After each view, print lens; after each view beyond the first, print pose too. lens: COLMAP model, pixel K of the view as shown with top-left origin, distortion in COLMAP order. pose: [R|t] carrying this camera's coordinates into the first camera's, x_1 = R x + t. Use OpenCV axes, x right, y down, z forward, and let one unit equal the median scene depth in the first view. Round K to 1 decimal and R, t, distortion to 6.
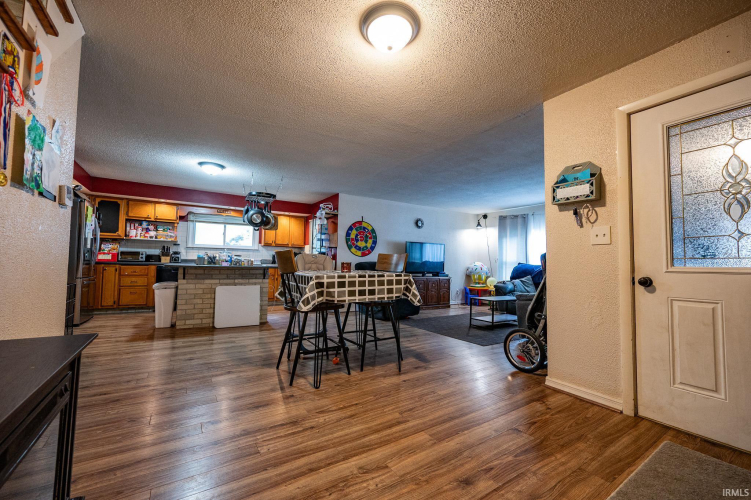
lens RADIAL K [[296.7, 0, 374.5], [0, 296.7, 251.9], [0, 0, 1]] dist [0.000247, -0.000001]
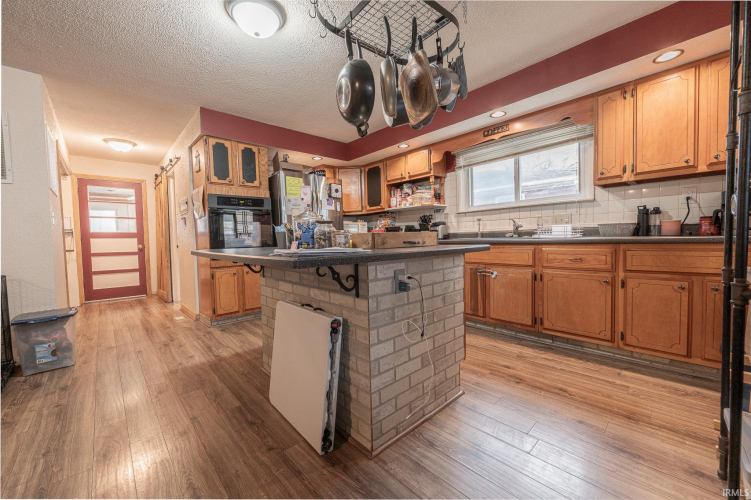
lens RADIAL K [[296.7, 0, 375.5], [0, 296.7, 251.1], [0, 0, 1]] dist [0.000247, -0.000001]
pose [[0.171363, 0.018046, -0.985043, -0.042575], [0.076594, 0.996562, 0.031582, 0.019615], [0.982226, -0.080860, 0.169392, 0.481043]]
